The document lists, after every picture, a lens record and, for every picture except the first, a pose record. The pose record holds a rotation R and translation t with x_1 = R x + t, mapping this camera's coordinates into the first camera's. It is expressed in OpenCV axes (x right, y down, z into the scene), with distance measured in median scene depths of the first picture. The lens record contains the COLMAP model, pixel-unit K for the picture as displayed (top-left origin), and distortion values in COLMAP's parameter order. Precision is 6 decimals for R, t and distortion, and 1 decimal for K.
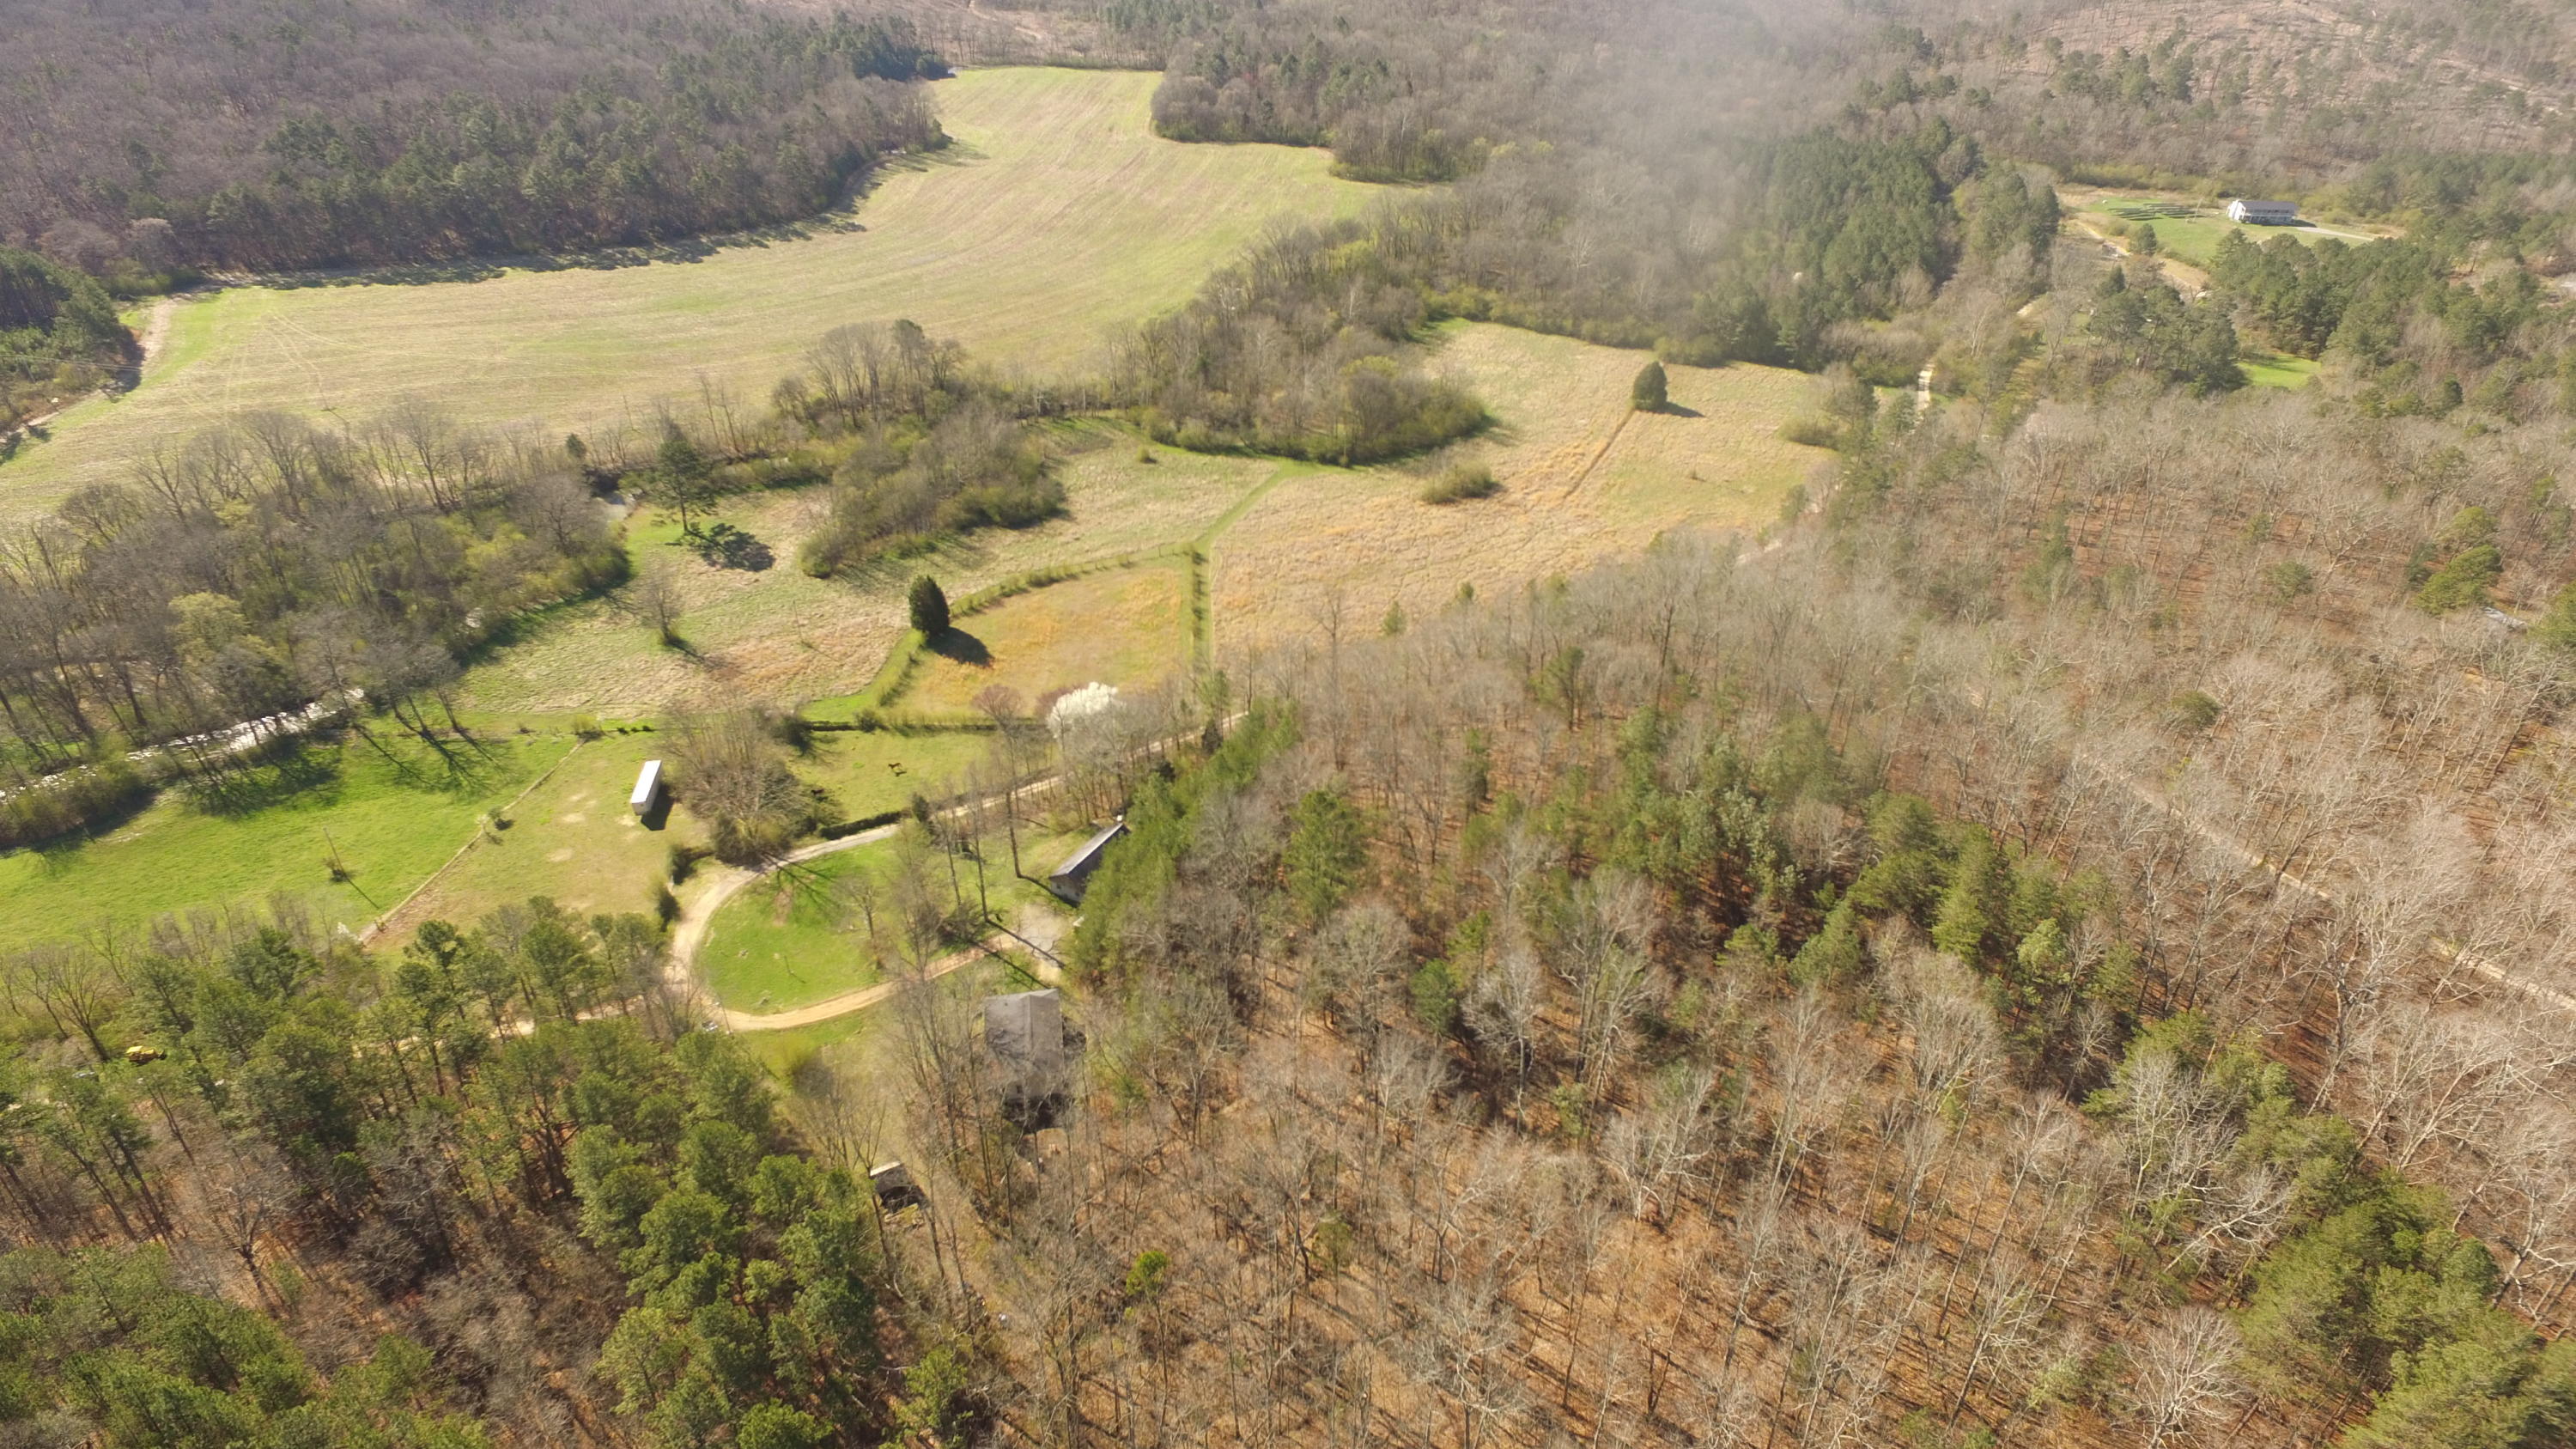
lens RADIAL K [[1499.0, 0, 1296.4], [0, 1499.0, 728.0], [0, 0, 1]] dist [-0.008402, 0.012213]
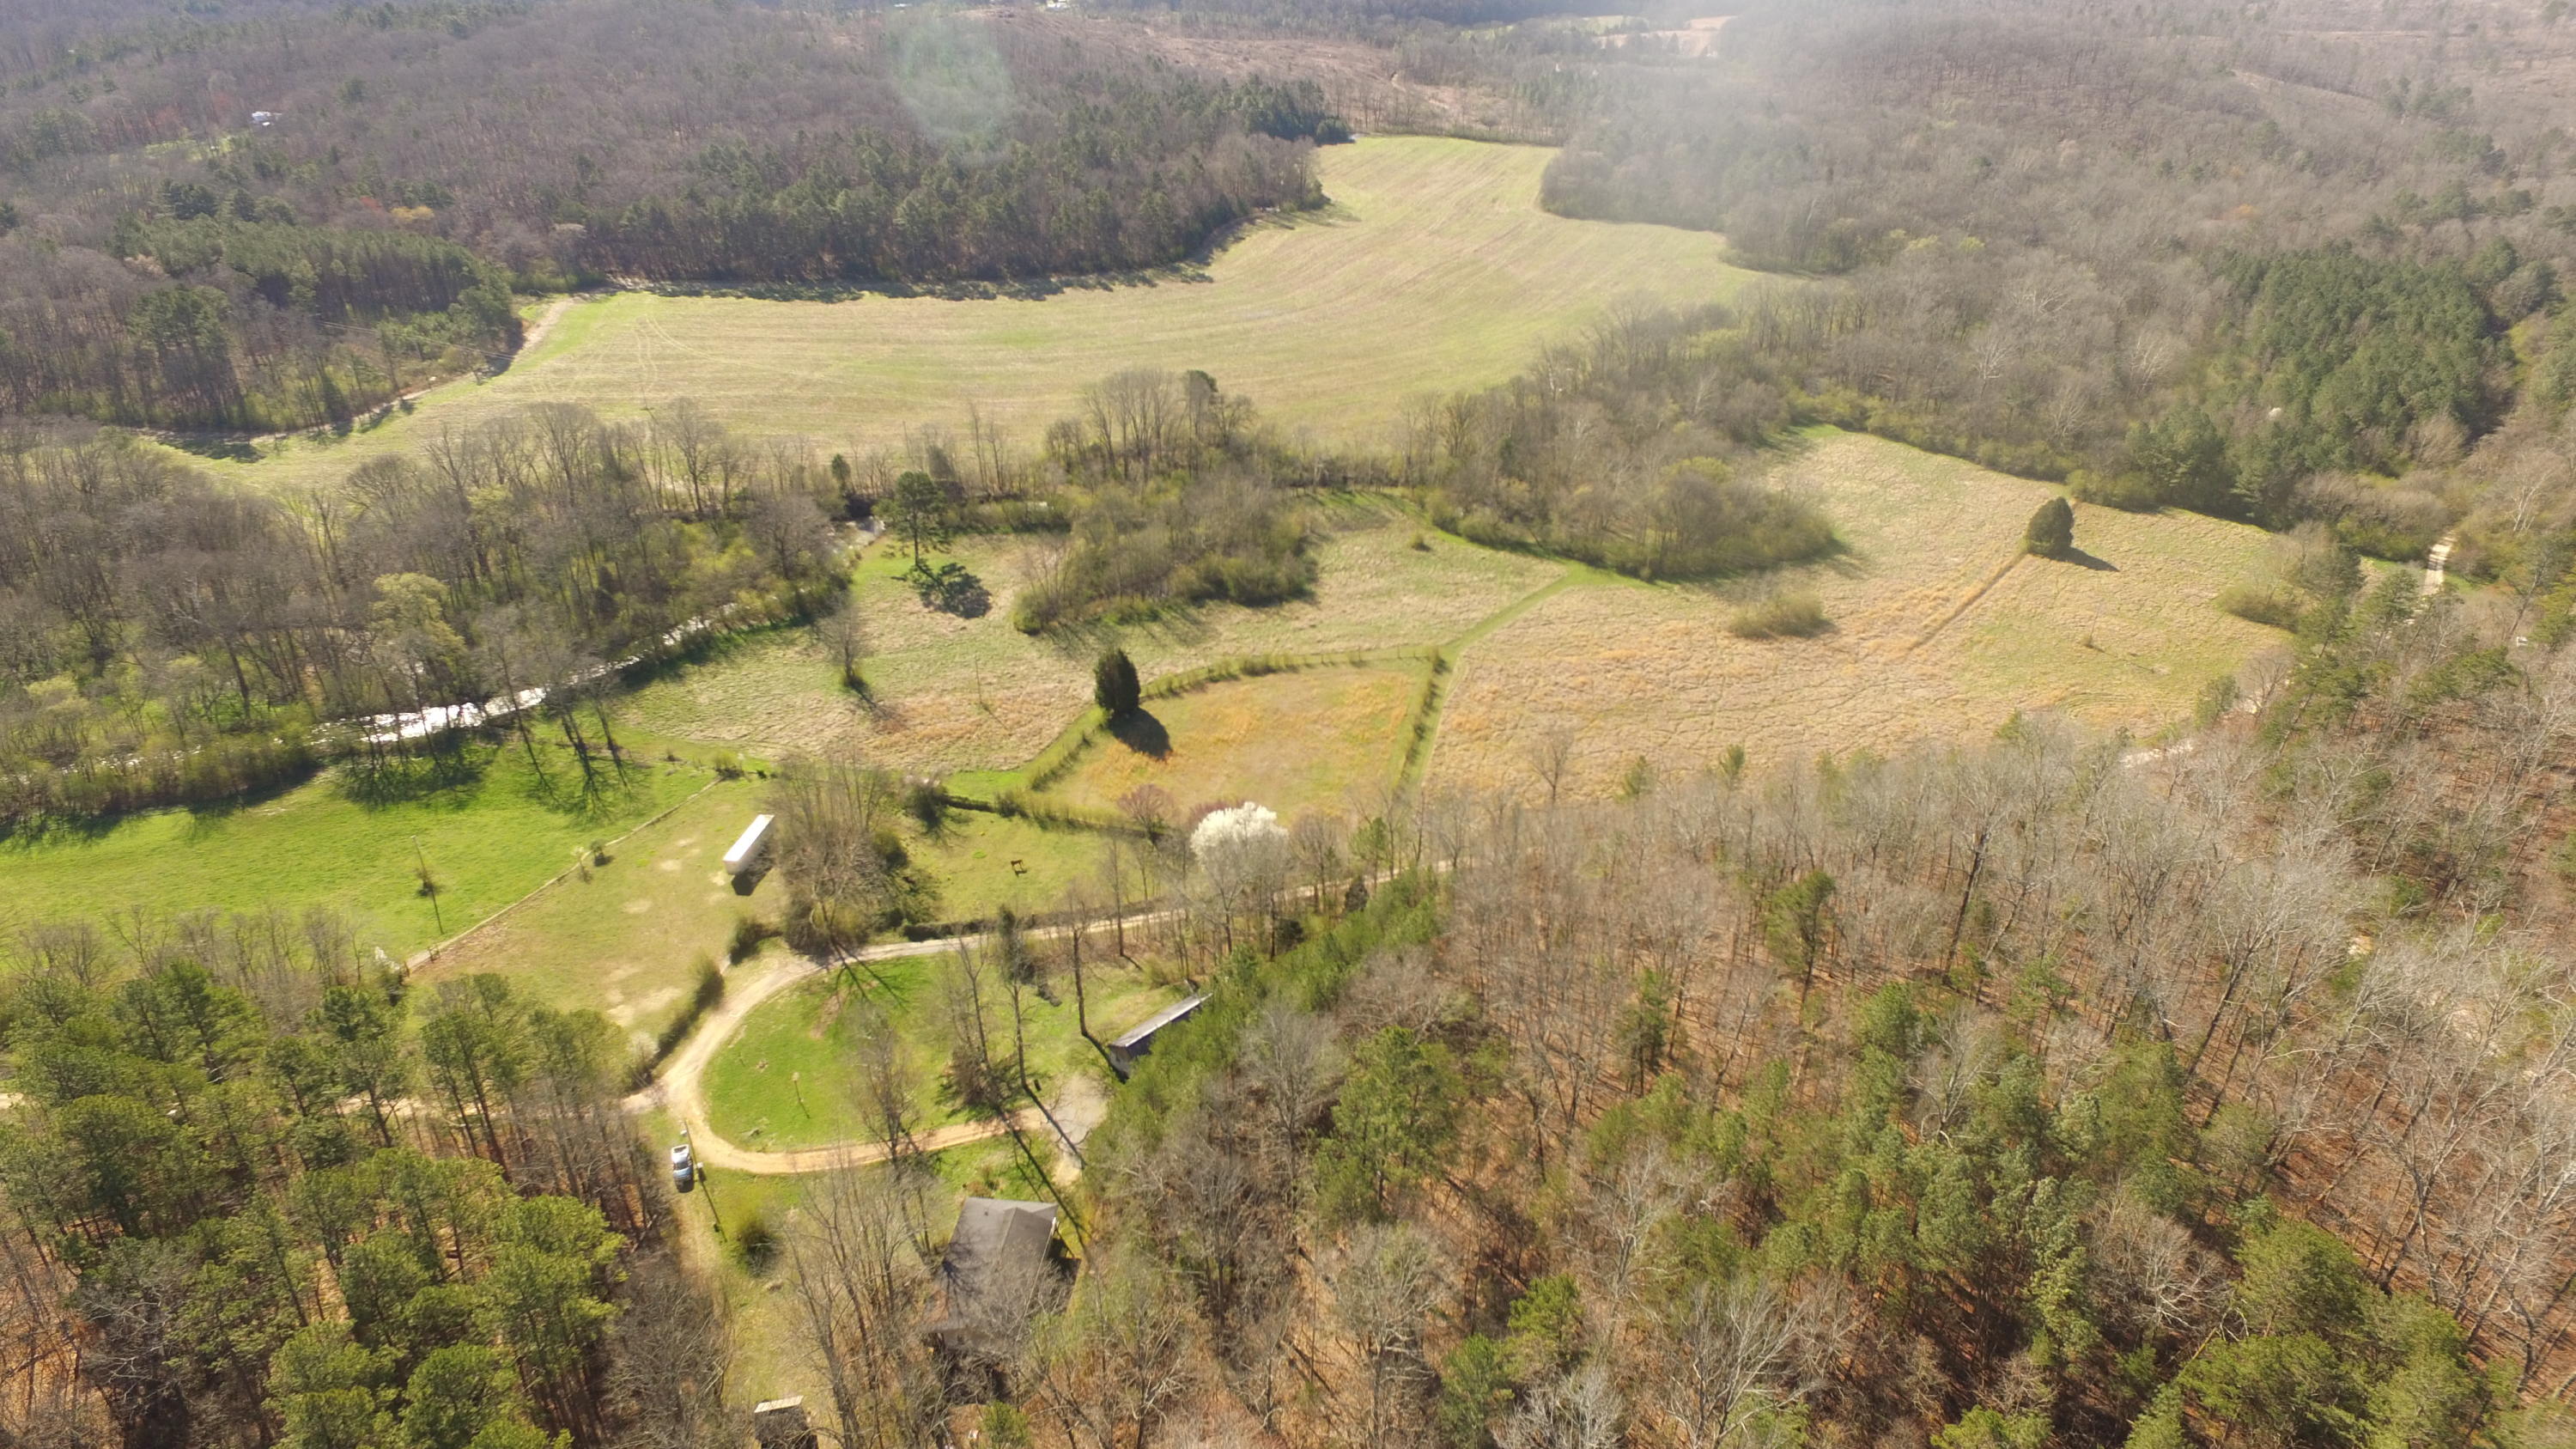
lens RADIAL K [[1499.0, 0, 1296.6], [0, 1499.0, 724.9], [0, 0, 1]] dist [-0.008402, 0.012213]
pose [[0.960549, 0.139649, -0.240507, 0.058247], [-0.152527, 0.987655, -0.035694, -0.032717], [0.232553, 0.070969, 0.969991, 0.134497]]
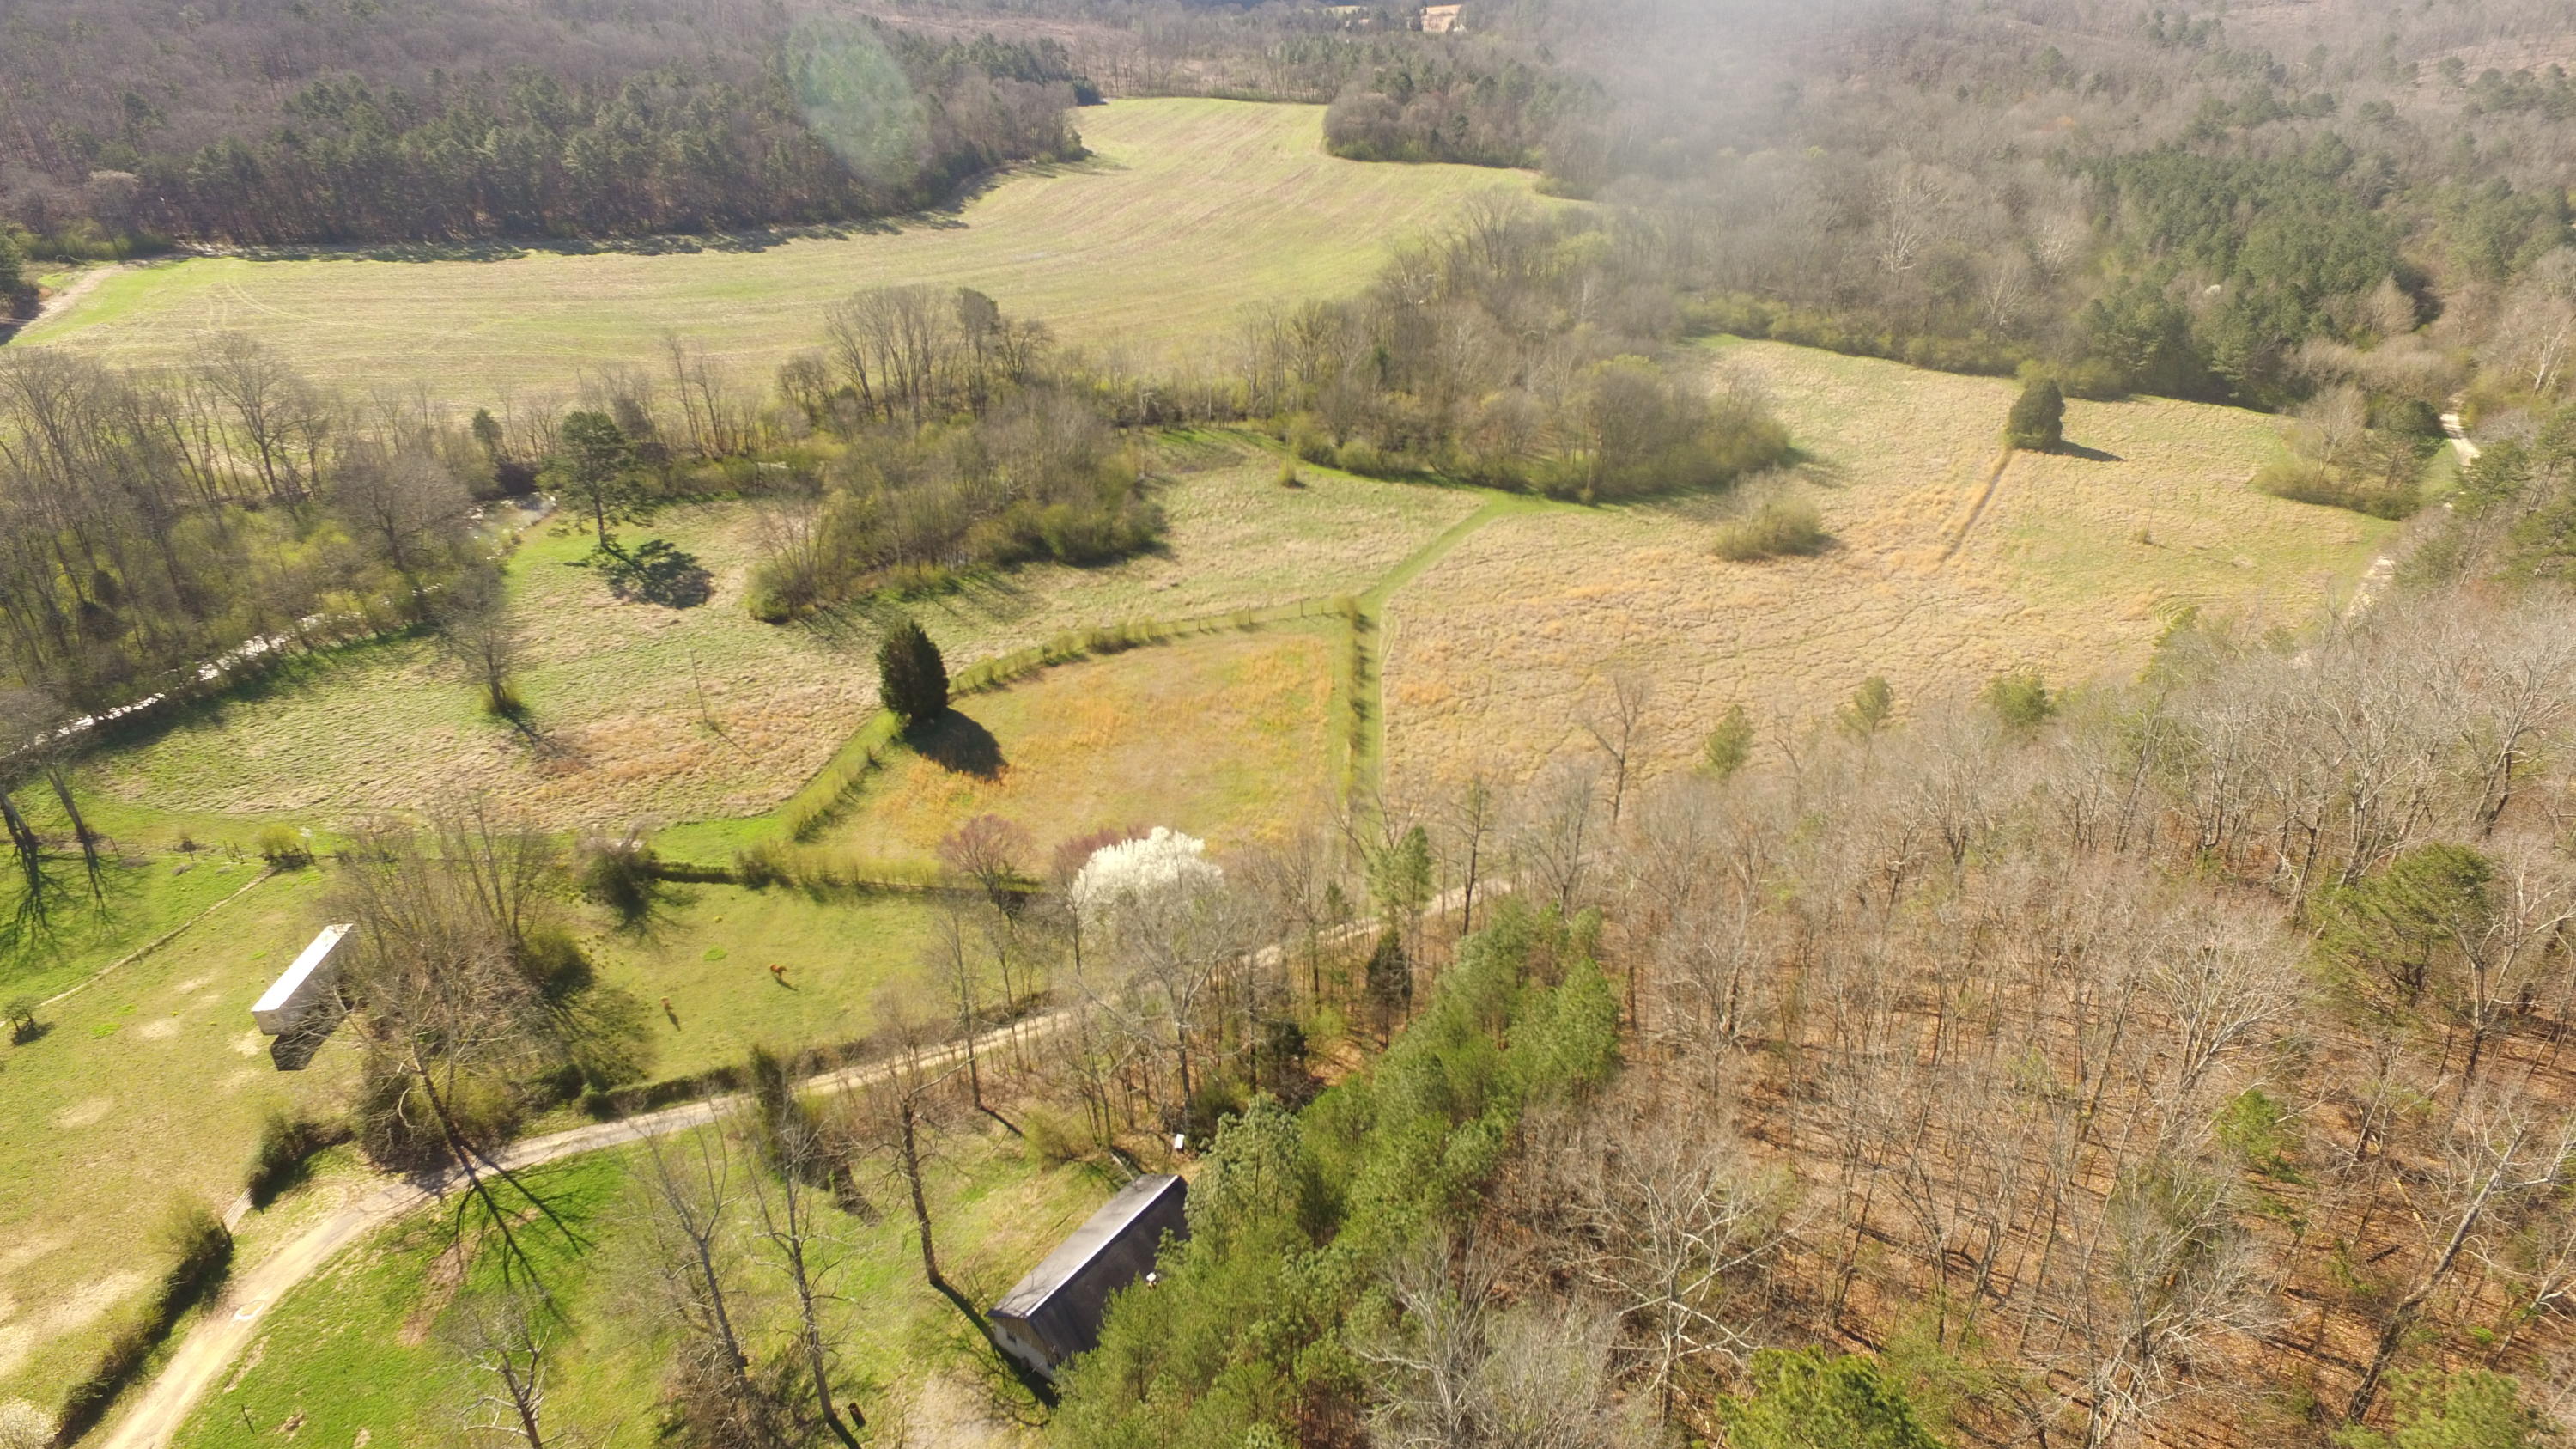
lens RADIAL K [[1499.0, 0, 1289.7], [0, 1499.0, 718.1], [0, 0, 1]] dist [-0.008402, 0.012213]
pose [[0.993882, 0.054442, -0.096096, -0.029746], [-0.061732, 0.995301, -0.074594, -0.022259], [0.091583, 0.080070, 0.992573, 0.336434]]
